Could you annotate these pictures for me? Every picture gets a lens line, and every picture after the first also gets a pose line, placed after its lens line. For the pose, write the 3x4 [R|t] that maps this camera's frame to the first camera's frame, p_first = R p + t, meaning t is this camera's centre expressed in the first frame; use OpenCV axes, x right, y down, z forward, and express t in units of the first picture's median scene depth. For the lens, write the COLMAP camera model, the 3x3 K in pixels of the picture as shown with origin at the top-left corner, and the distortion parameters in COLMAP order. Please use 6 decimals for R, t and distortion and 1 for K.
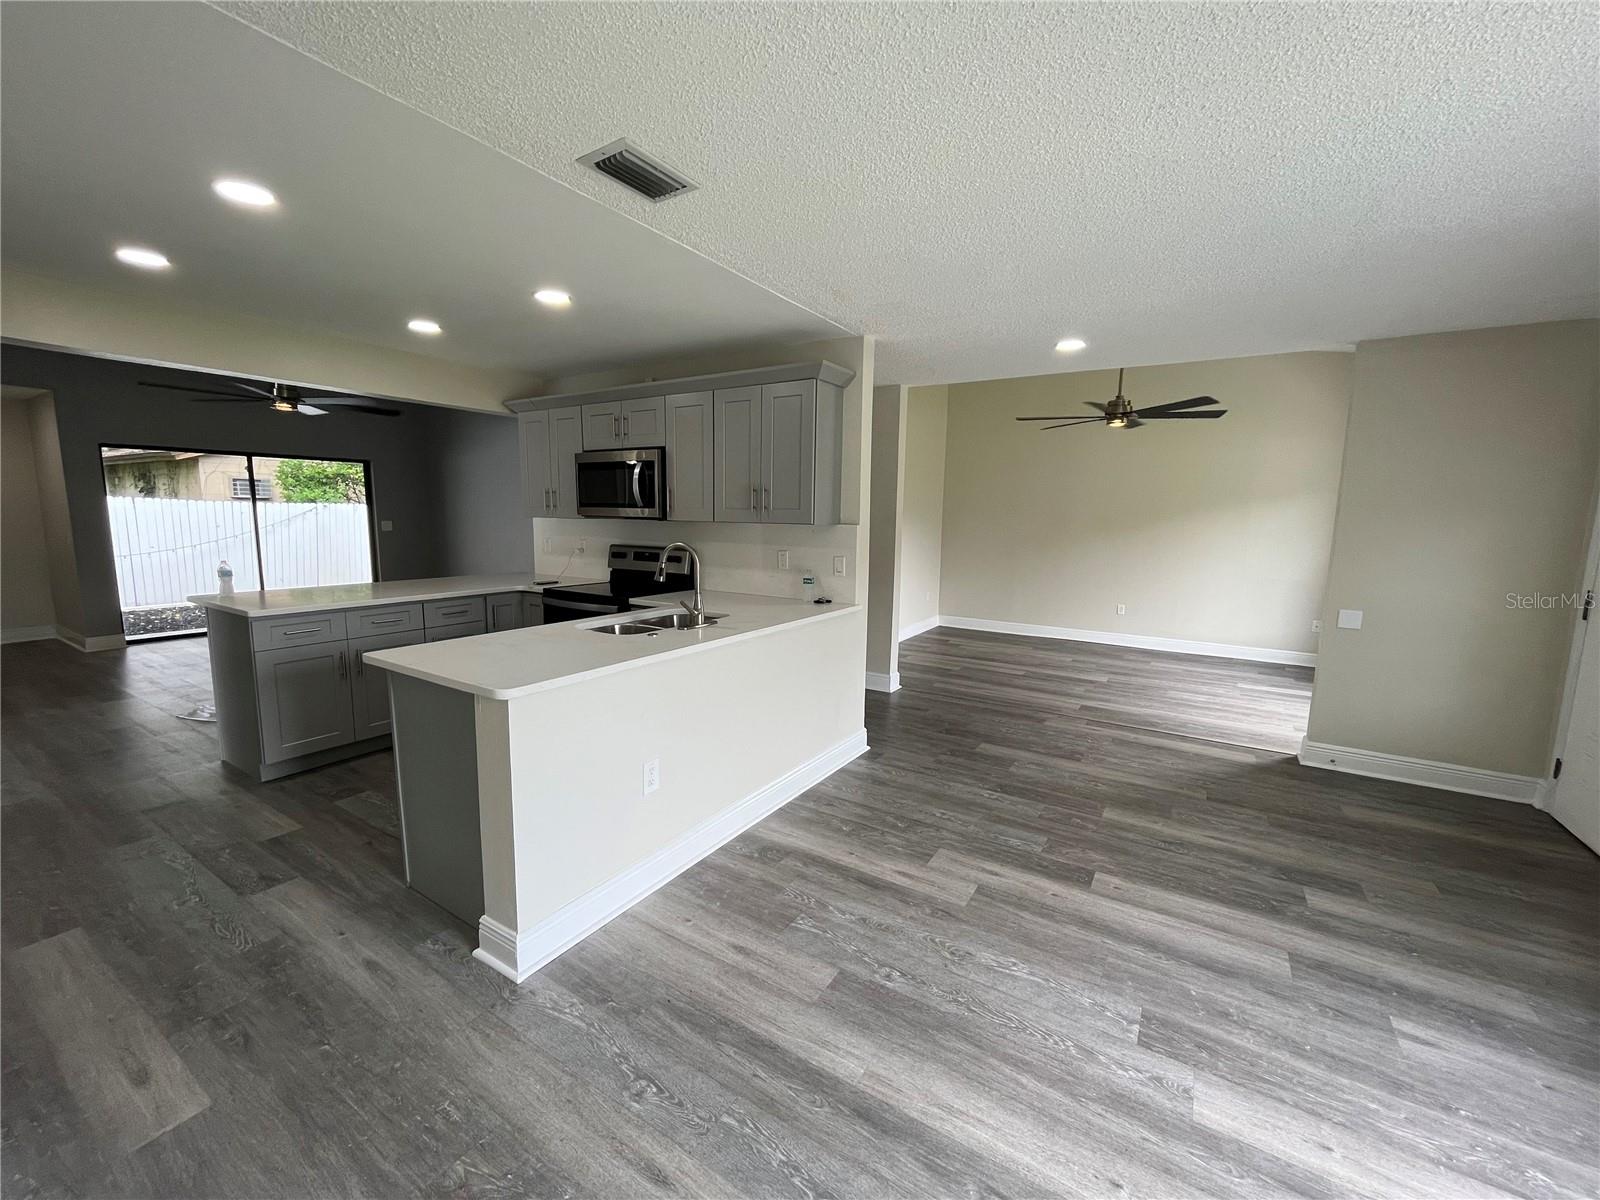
lens RADIAL K [[651.4, 0, 796.7], [0, 651.4, 596.0], [0, 0, 1]] dist [-0.006183, 0.001663]
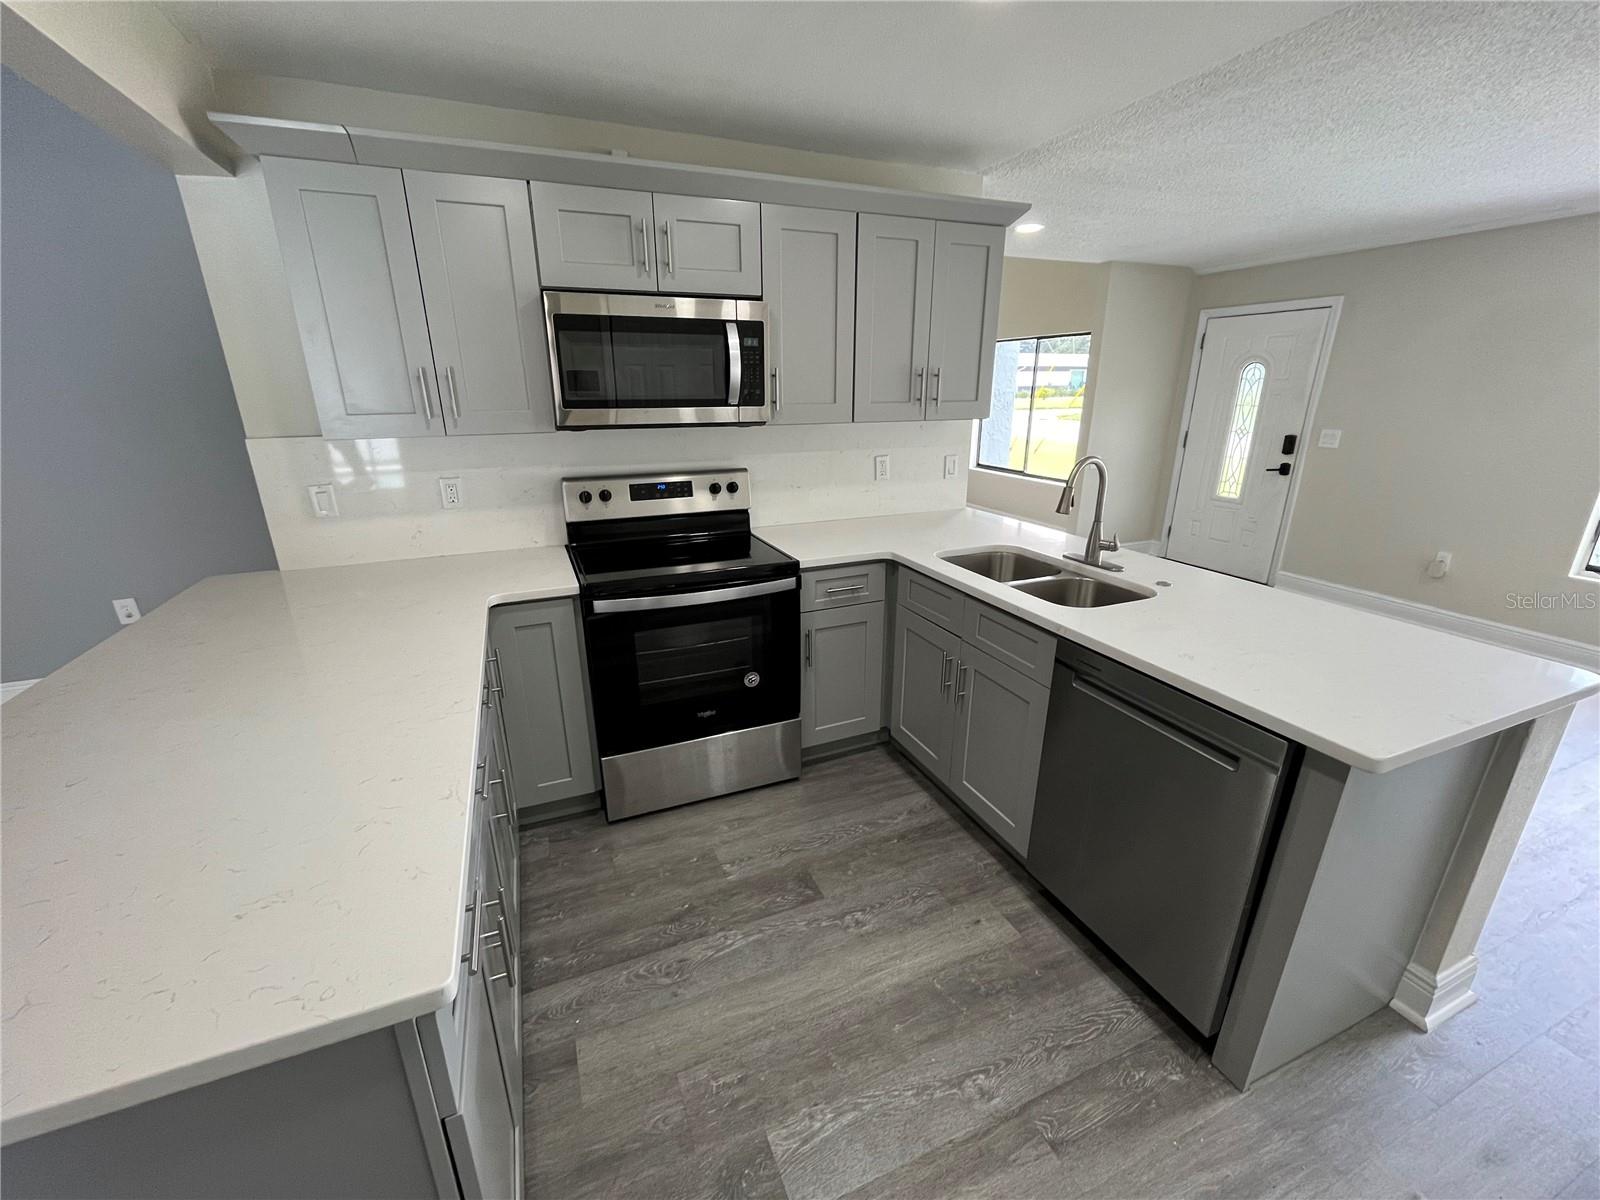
lens RADIAL K [[651.4, 0, 793.5], [0, 651.4, 601.1], [0, 0, 1]] dist [-0.006183, 0.001663]
pose [[0.576321, -0.276361, 0.769077, -0.932194], [0.119121, 0.959442, 0.255501, -0.146858], [-0.808495, -0.055637, 0.585867, 0.805212]]
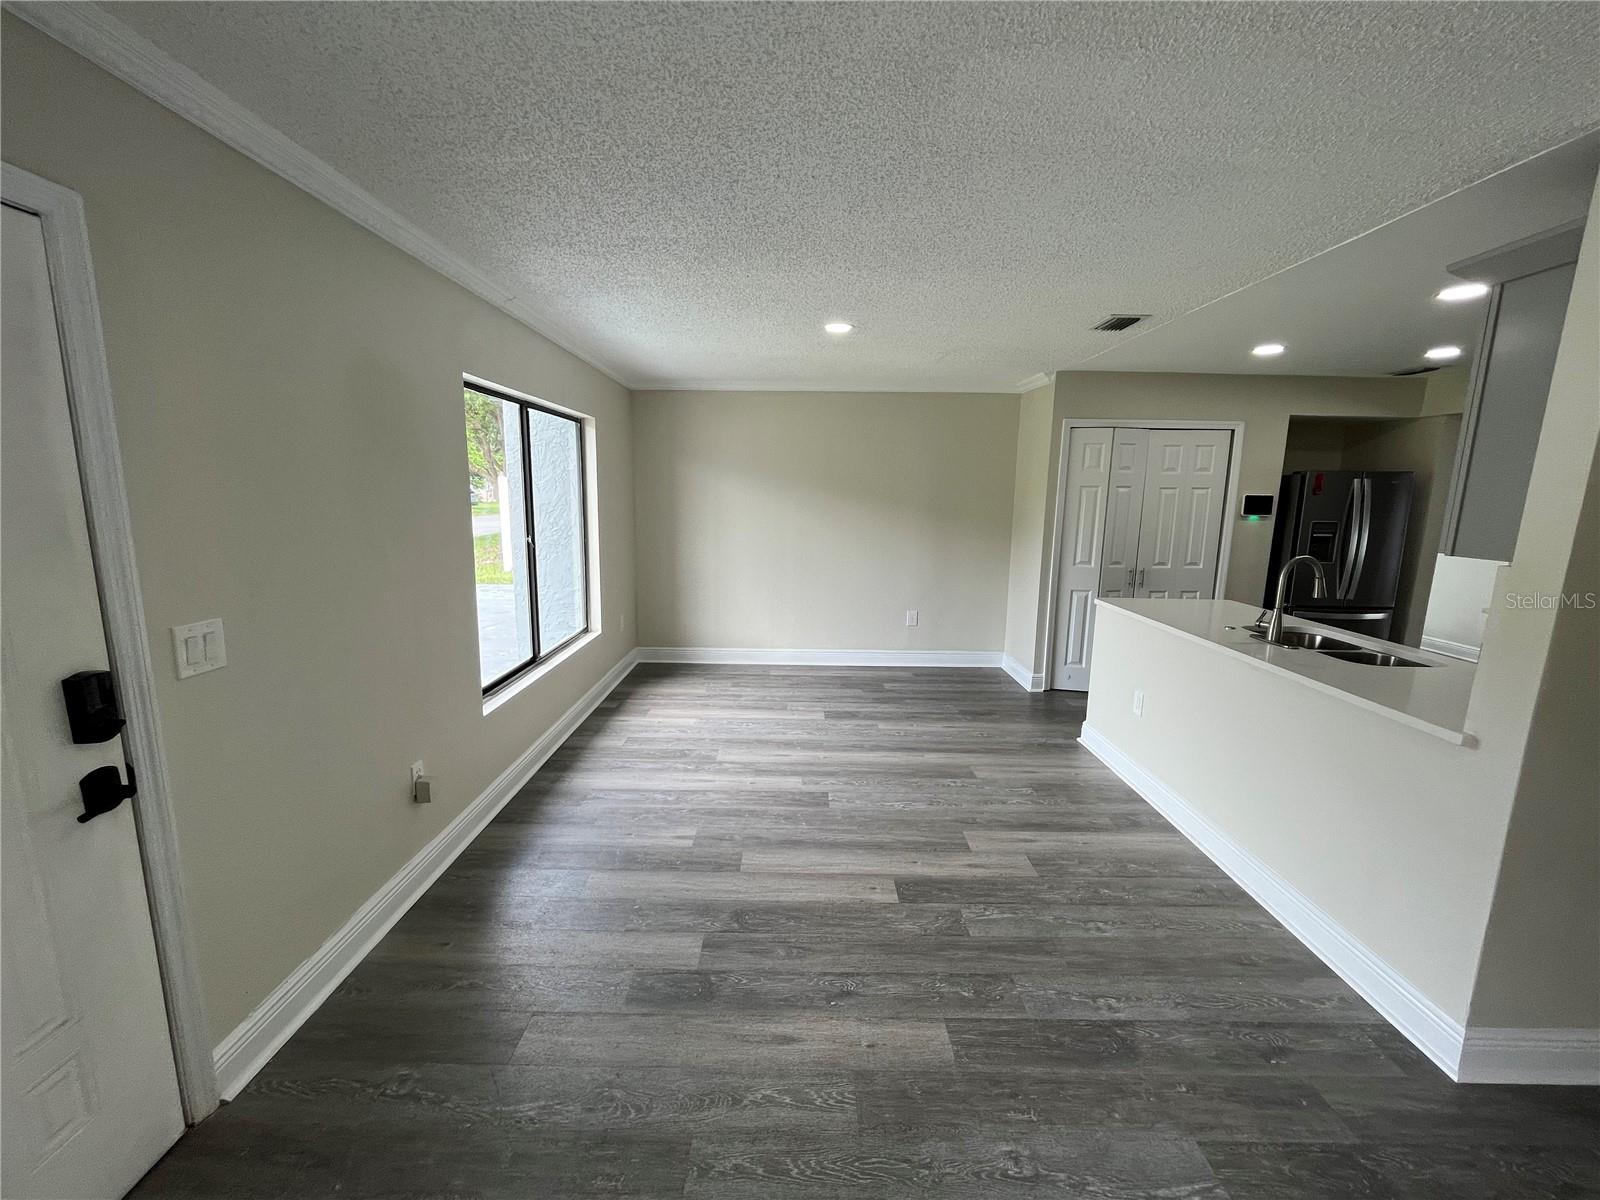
lens RADIAL K [[651.4, 0, 793.2], [0, 651.4, 601.0], [0, 0, 1]] dist [-0.006183, 0.001663]
pose [[-0.848738, 0.059324, -0.525475, 0.905966], [-0.098354, 0.958640, 0.267086, -0.190451], [0.519587, 0.278369, -0.807800, 1.338570]]
